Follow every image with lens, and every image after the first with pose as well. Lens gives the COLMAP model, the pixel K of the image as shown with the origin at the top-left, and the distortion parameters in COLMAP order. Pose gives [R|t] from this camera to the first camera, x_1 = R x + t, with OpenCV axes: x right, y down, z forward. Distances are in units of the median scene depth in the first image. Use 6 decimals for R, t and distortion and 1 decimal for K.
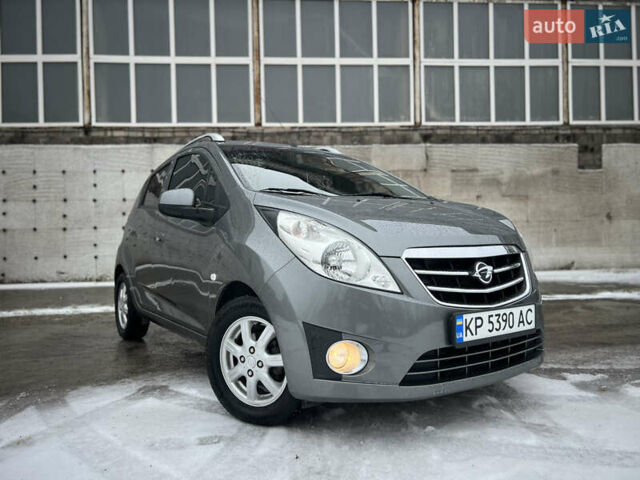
lens RADIAL K [[478.1, 0, 322.0], [0, 478.1, 243.5], [0, 0, 1]] dist [0.049246, -0.054260]
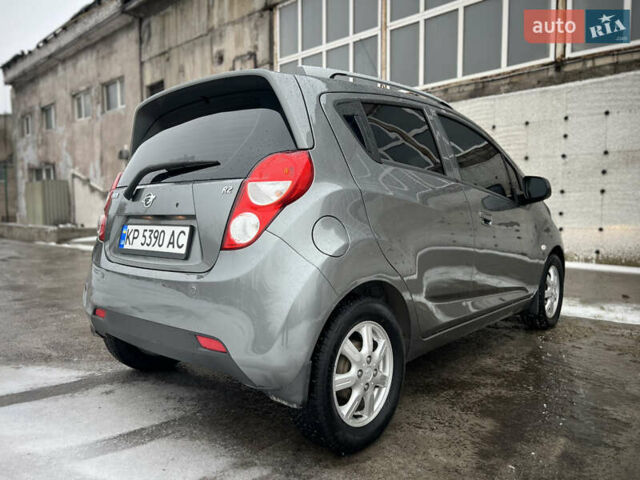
lens RADIAL K [[478.1, 0, 318.5], [0, 478.1, 243.3], [0, 0, 1]] dist [0.049246, -0.054260]
pose [[0.663383, 0.072331, -0.744776, -0.140747], [-0.012921, 0.996276, 0.085248, -0.010306], [0.748169, -0.046929, 0.661847, 0.178526]]
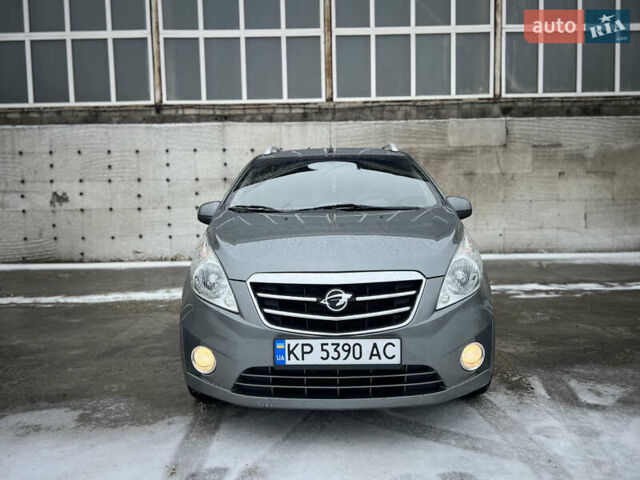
lens RADIAL K [[478.1, 0, 318.7], [0, 478.1, 242.9], [0, 0, 1]] dist [0.049246, -0.054260]
pose [[0.998167, 0.004106, -0.060385, -0.096380], [-0.000165, 0.997877, 0.065123, -0.023785], [0.060524, -0.064993, 0.996049, 0.018298]]
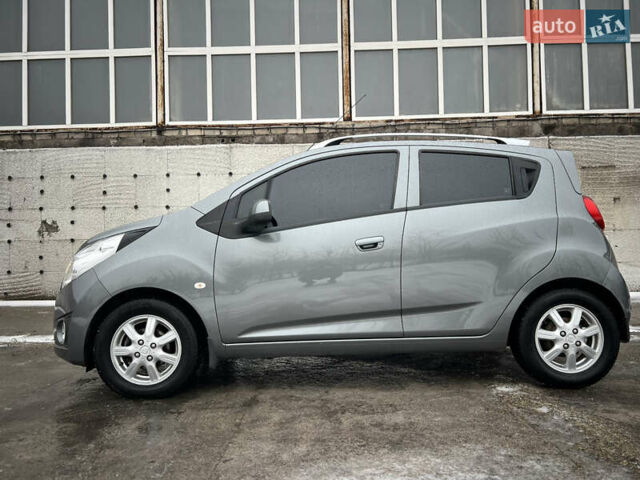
lens RADIAL K [[478.1, 0, 319.5], [0, 478.1, 242.7], [0, 0, 1]] dist [0.049246, -0.054260]
pose [[0.994603, -0.001060, -0.103744, -0.095157], [-0.002346, 0.999462, -0.032700, 0.005258], [0.103723, 0.032767, 0.994066, 0.139152]]
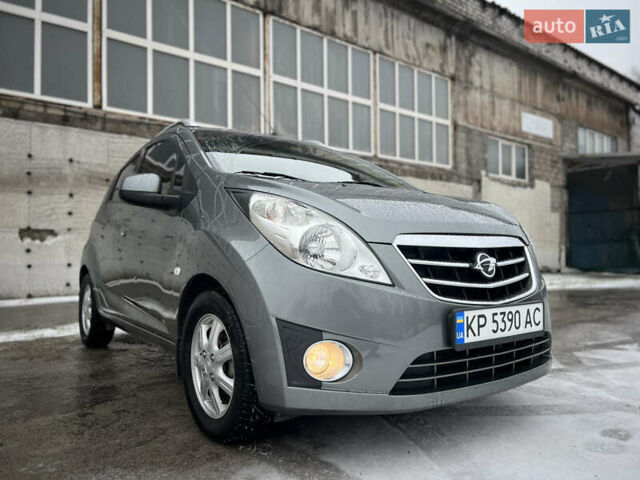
lens RADIAL K [[478.1, 0, 319.8], [0, 478.1, 242.7], [0, 0, 1]] dist [0.049246, -0.054260]
pose [[0.832923, 0.027603, 0.552701, -0.269722], [-0.003802, 0.999017, -0.044163, 0.018248], [-0.553377, 0.034683, 0.832209, 0.116440]]
